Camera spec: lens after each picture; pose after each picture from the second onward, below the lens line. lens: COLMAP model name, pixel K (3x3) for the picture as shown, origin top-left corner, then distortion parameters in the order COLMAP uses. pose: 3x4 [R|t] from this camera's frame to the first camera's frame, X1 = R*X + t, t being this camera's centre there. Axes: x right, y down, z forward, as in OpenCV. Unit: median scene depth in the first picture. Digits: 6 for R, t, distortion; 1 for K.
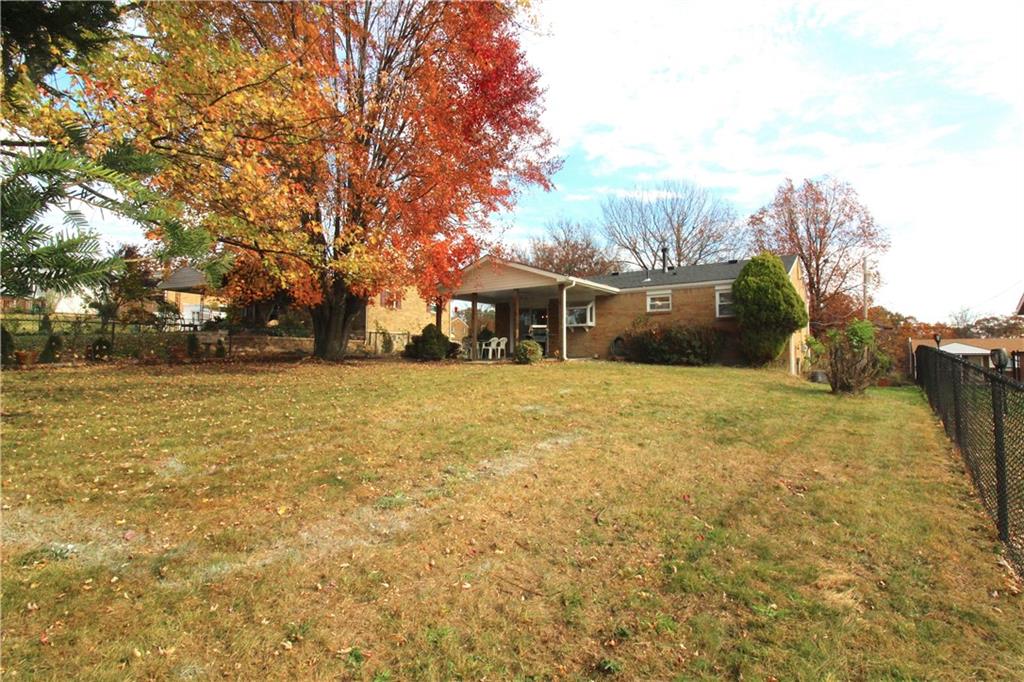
lens RADIAL K [[475.7, 0, 512.3], [0, 475.7, 341.6], [0, 0, 1]] dist [-0.007981, -0.008931]
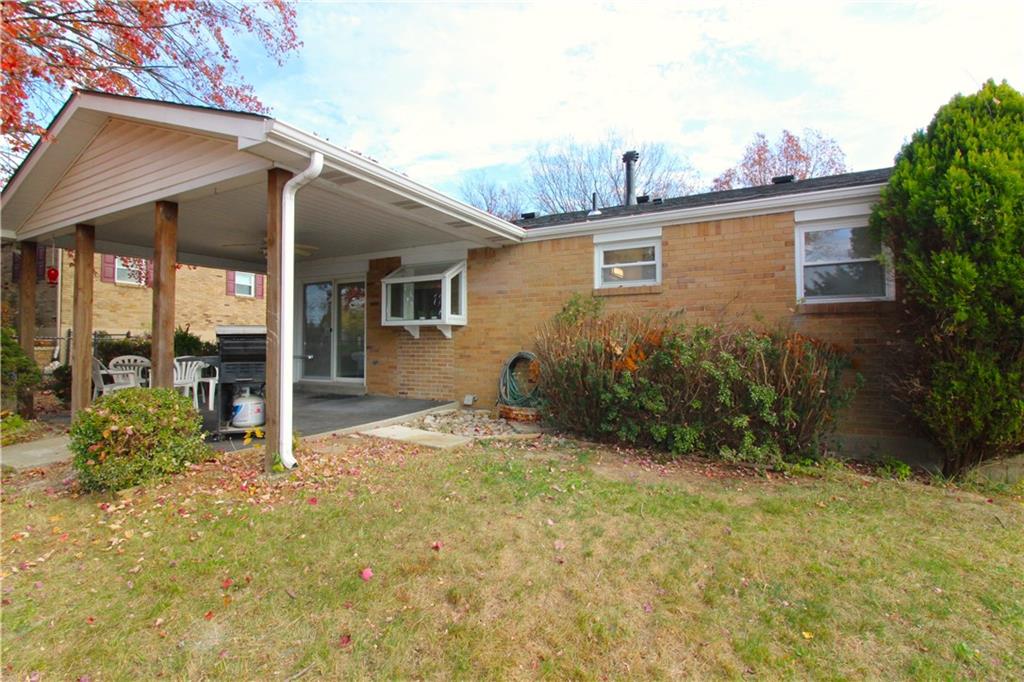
lens RADIAL K [[475.7, 0, 510.4], [0, 475.7, 338.8], [0, 0, 1]] dist [-0.007981, -0.008931]
pose [[0.992600, -0.001159, 0.121422, 0.171212], [-0.000942, 0.999851, 0.017238, -0.029281], [-0.121424, -0.017225, 0.992451, 0.631754]]
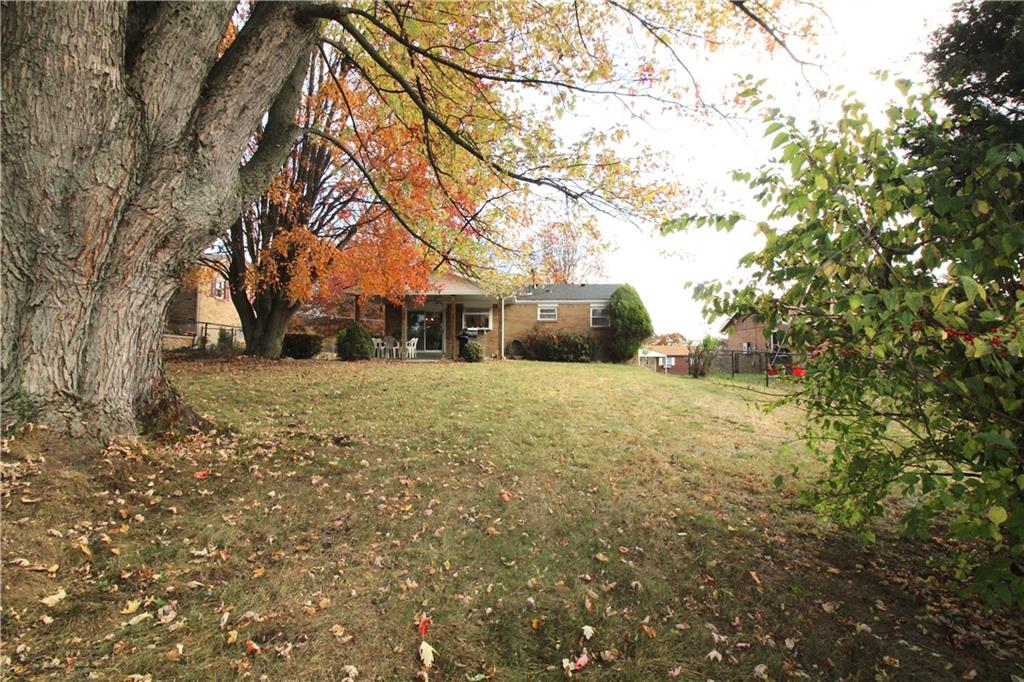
lens RADIAL K [[475.7, 0, 515.8], [0, 475.7, 343.6], [0, 0, 1]] dist [-0.007981, -0.008931]
pose [[0.817535, 0.017639, 0.575608, -0.474901], [-0.016906, 0.999835, -0.006628, 0.008139], [-0.575630, -0.004313, 0.817699, 0.014132]]
